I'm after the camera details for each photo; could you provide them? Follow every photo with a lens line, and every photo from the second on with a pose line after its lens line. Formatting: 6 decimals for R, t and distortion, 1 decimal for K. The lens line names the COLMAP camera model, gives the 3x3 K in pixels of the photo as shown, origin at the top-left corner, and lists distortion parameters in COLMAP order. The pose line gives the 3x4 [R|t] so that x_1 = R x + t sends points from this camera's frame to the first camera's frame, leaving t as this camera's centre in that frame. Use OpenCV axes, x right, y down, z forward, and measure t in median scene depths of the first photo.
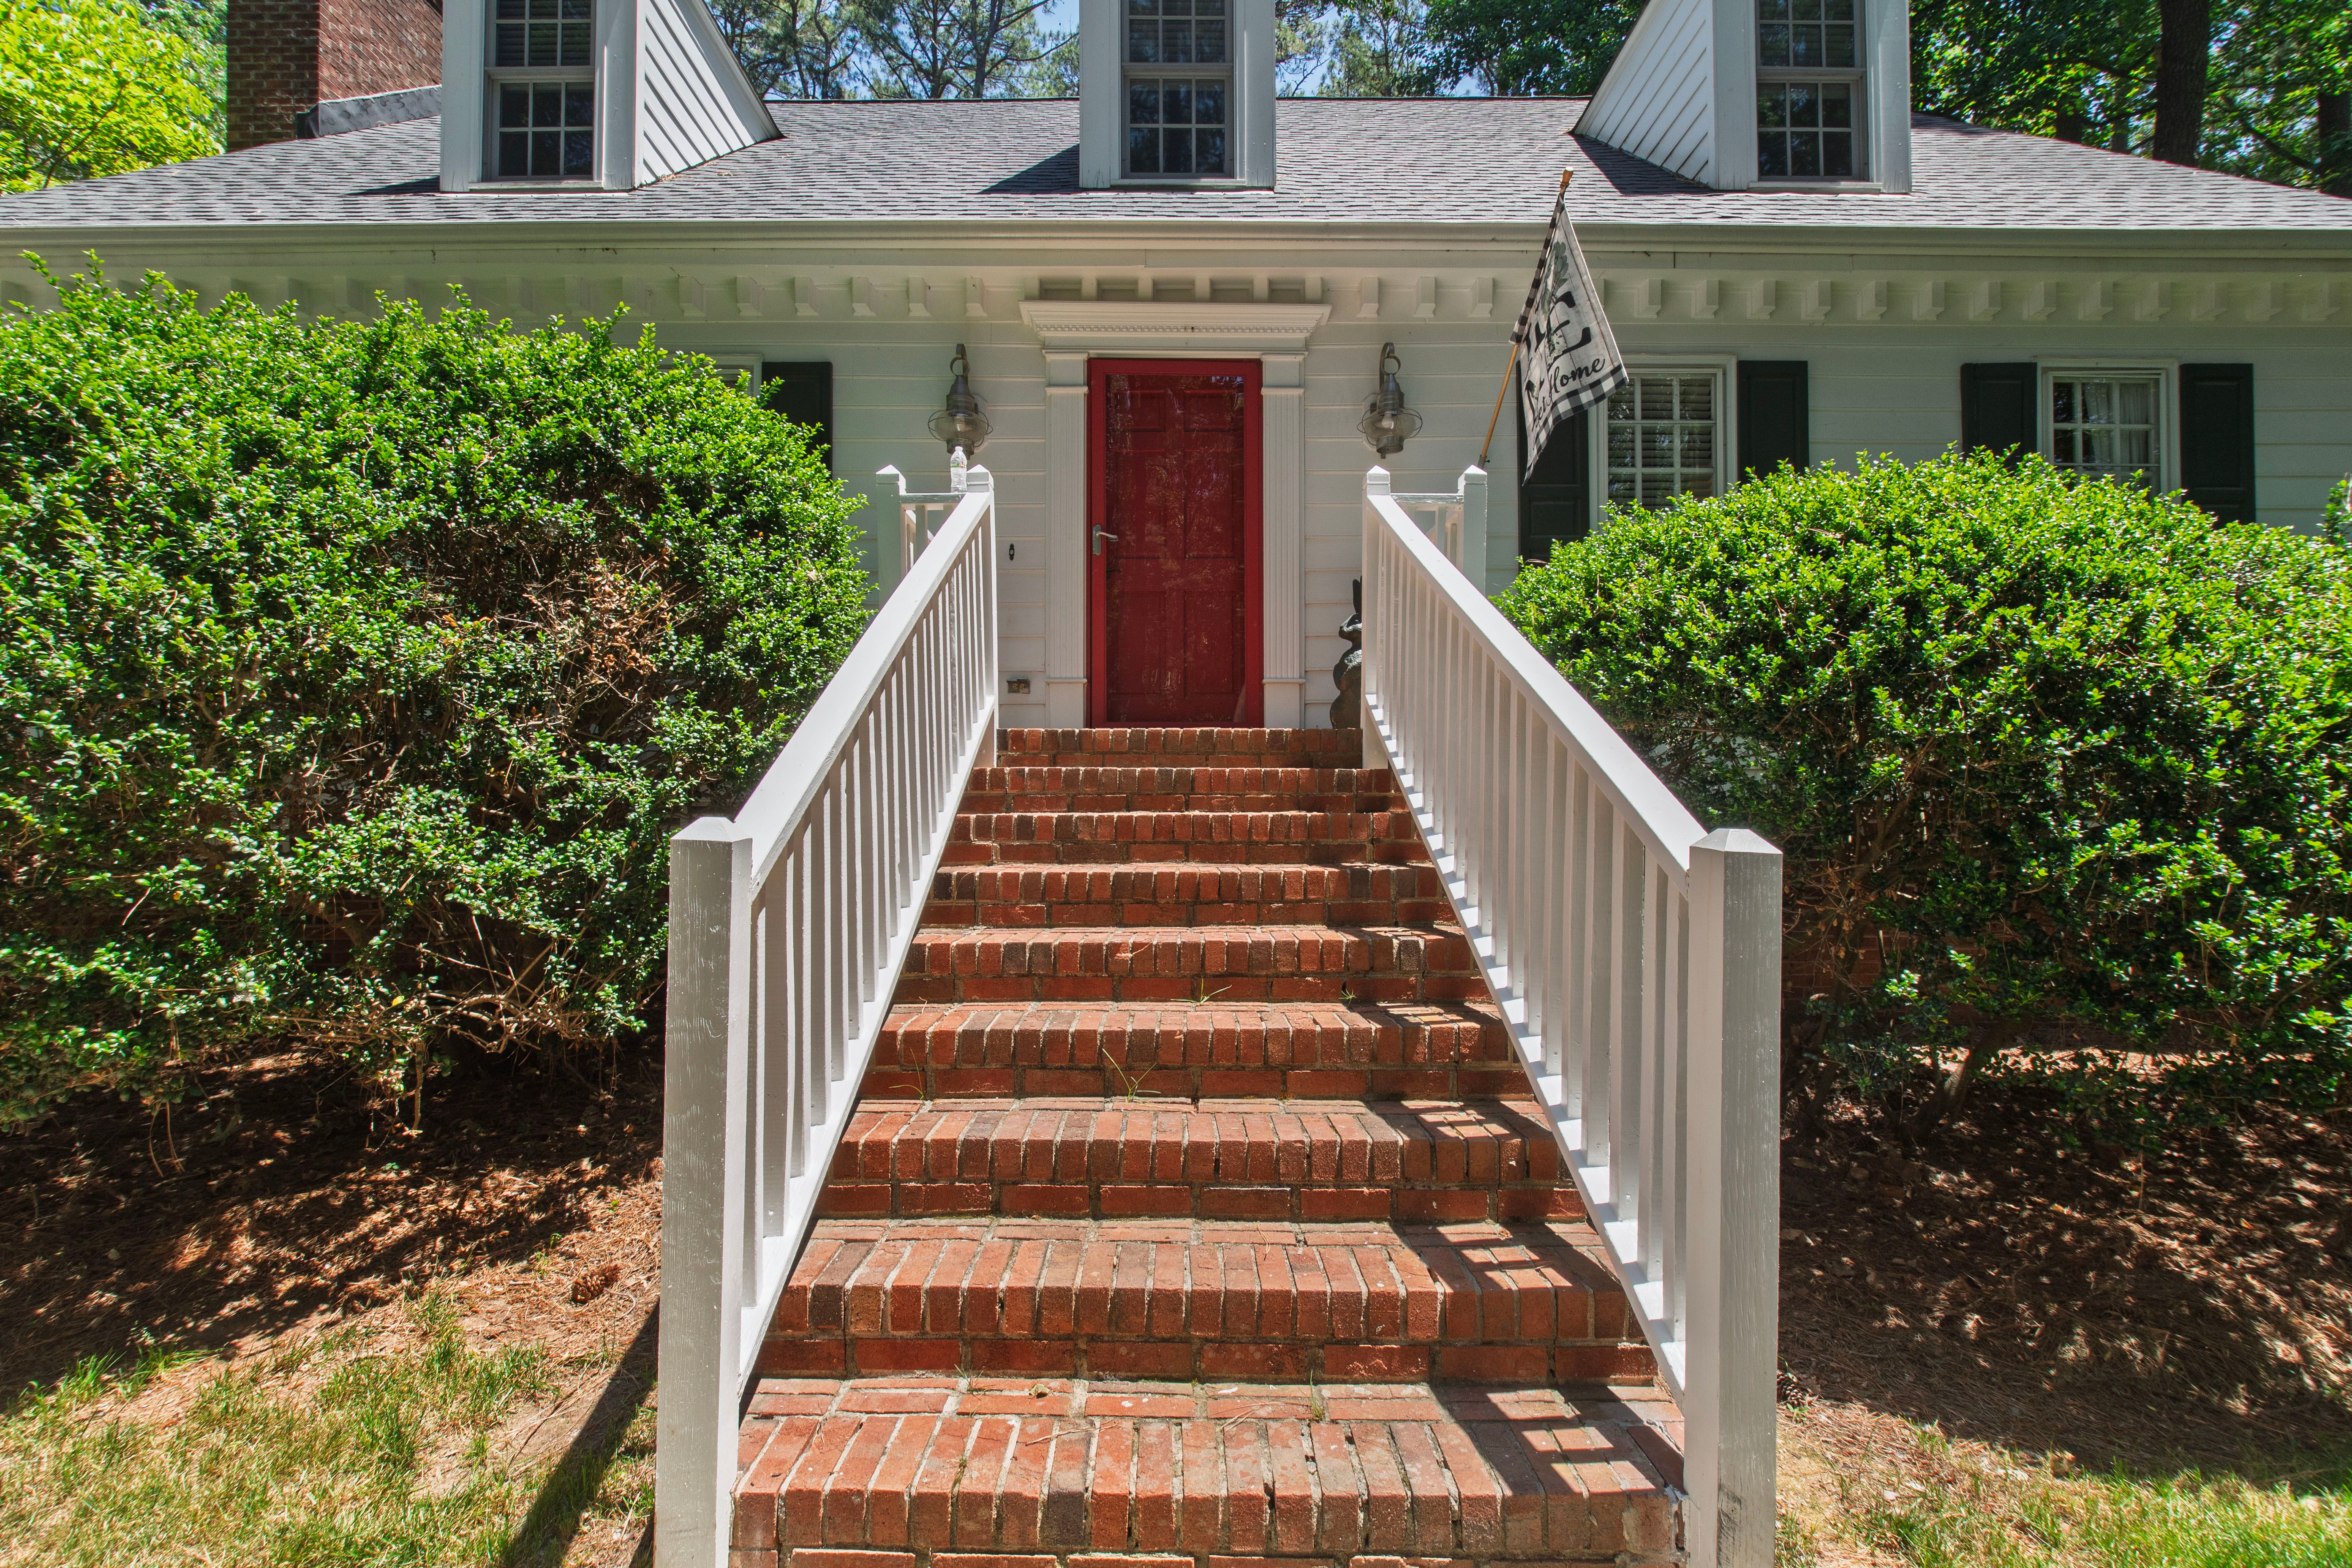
lens RADIAL K [[1008.0, 0, 1173.2], [0, 1008.0, 815.9], [0, 0, 1]] dist [-0.009884, 0.000235]
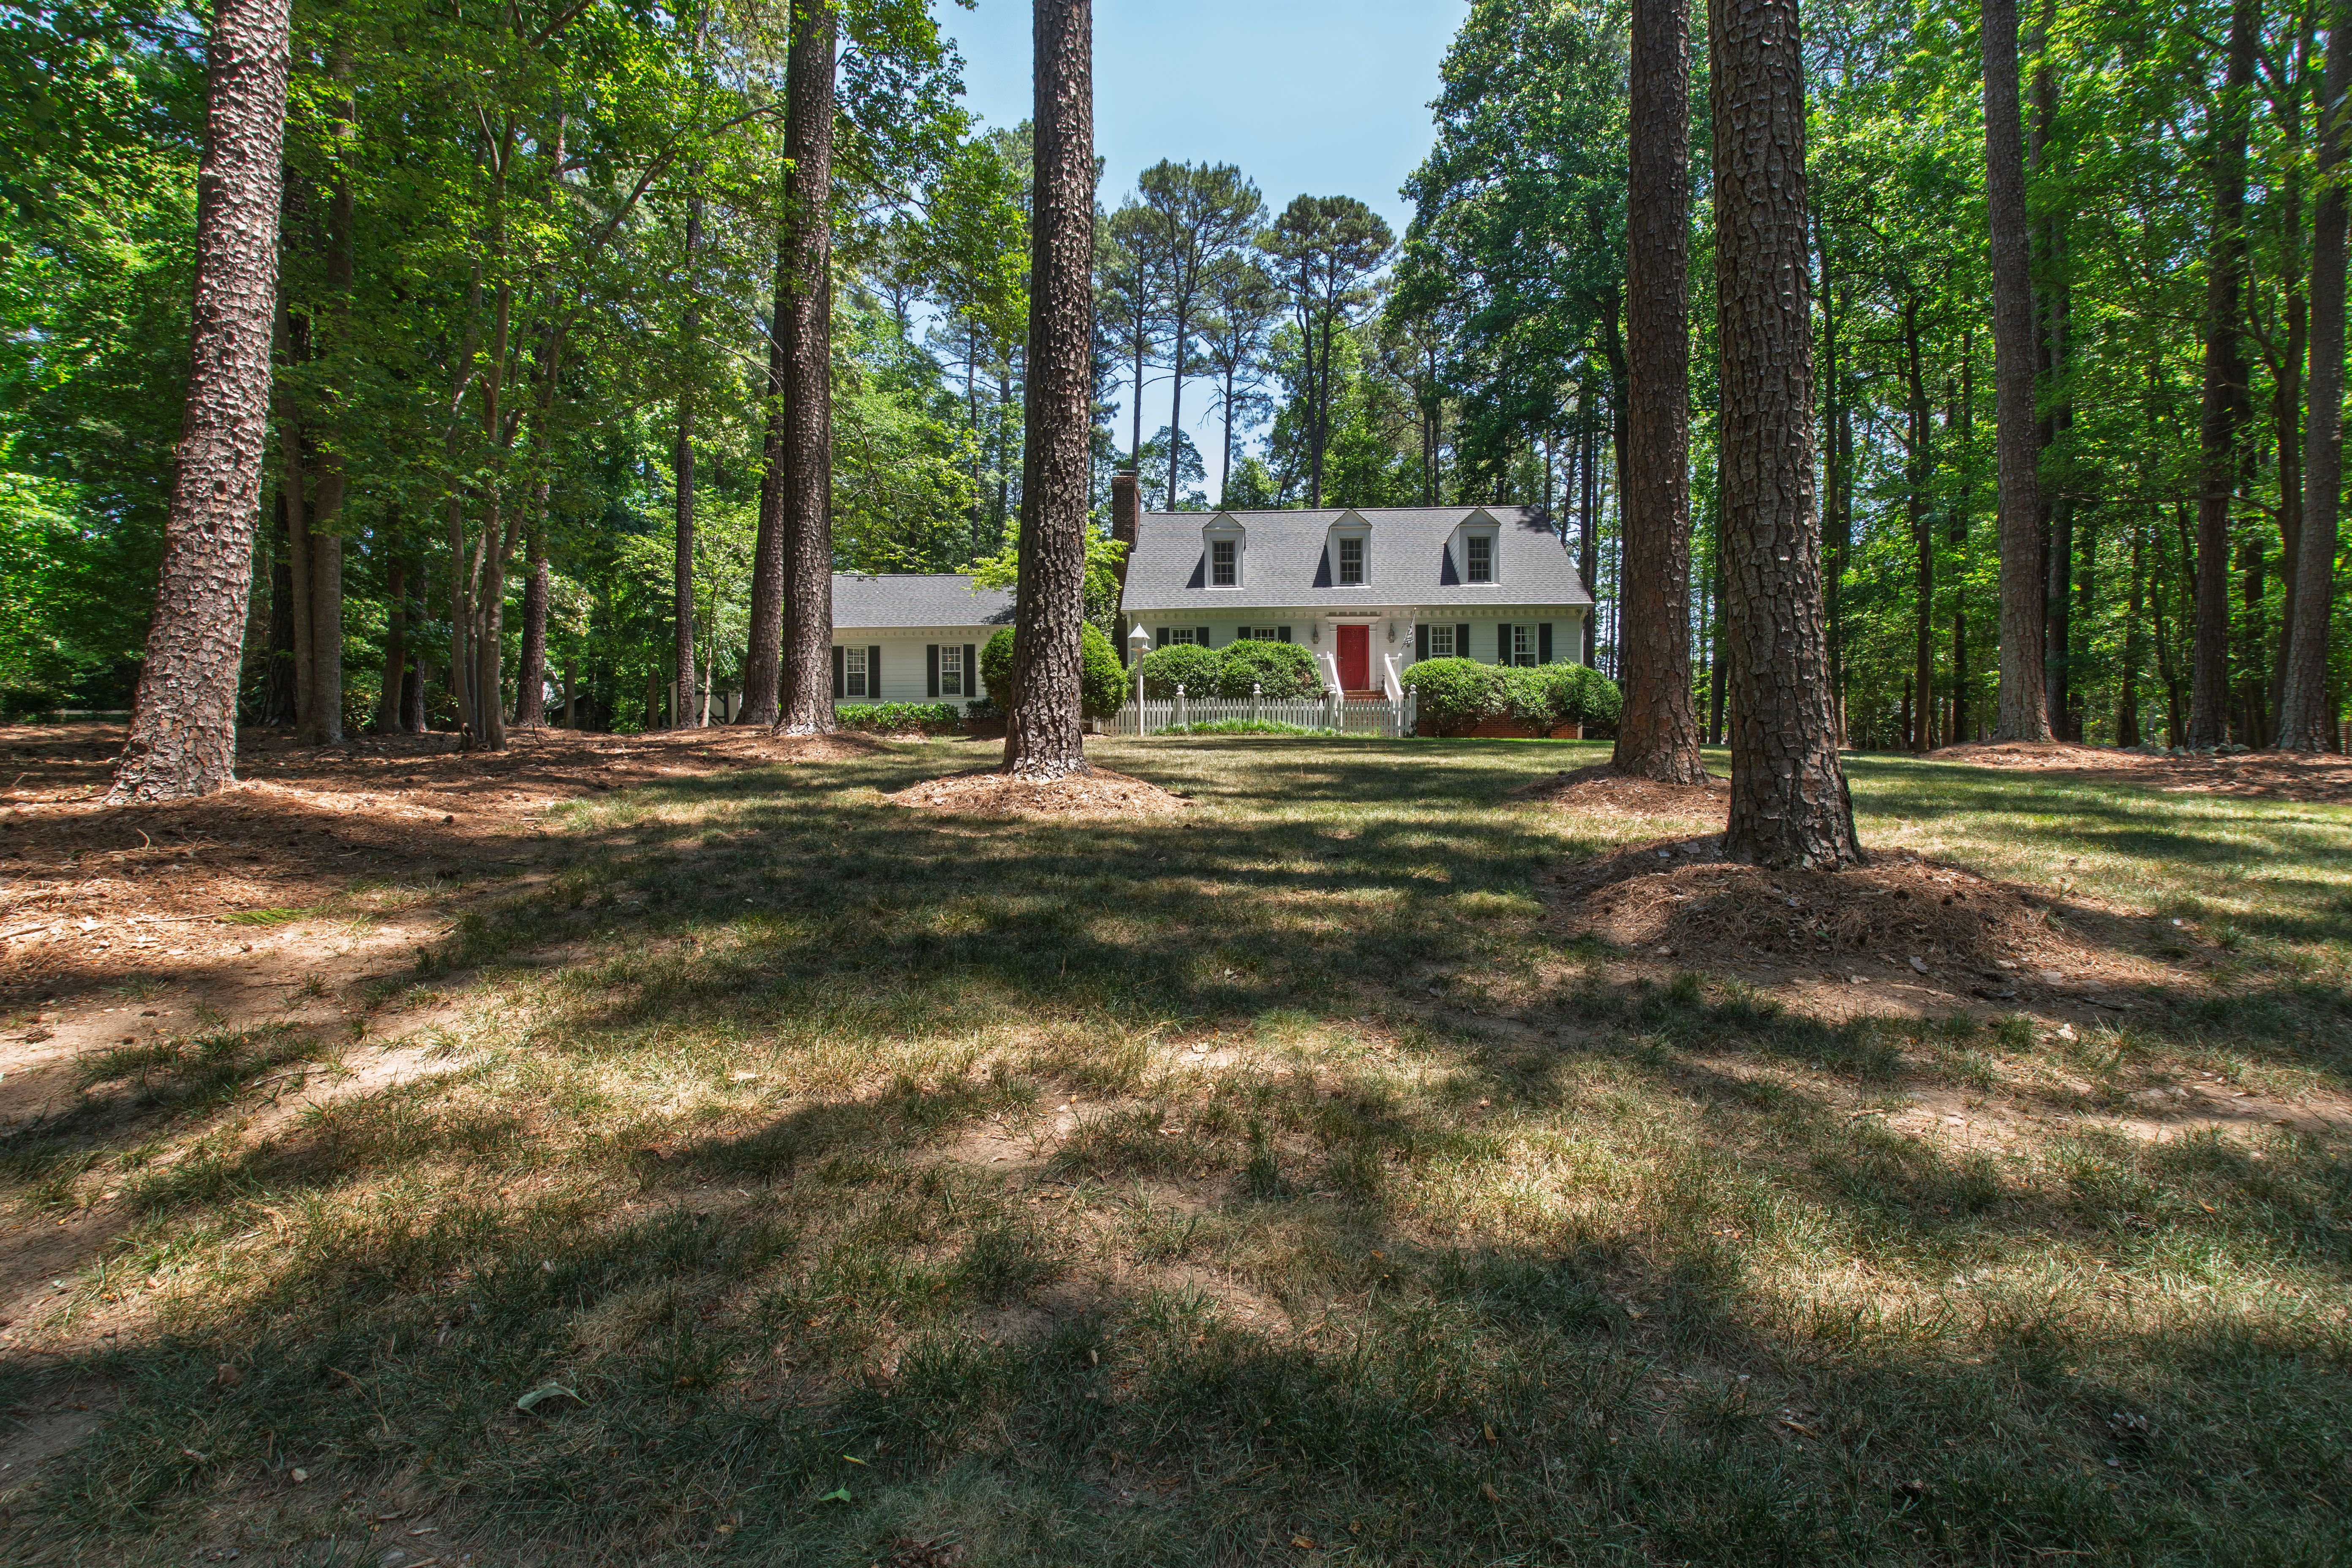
lens RADIAL K [[1008.0, 0, 1173.2], [0, 1008.0, 815.9], [0, 0, 1]] dist [-0.009884, 0.000235]
pose [[0.997915, 0.000904, -0.064543, -0.642914], [-0.000565, 0.999986, 0.005273, 0.583827], [0.064546, -0.005226, 0.997901, -4.726884]]
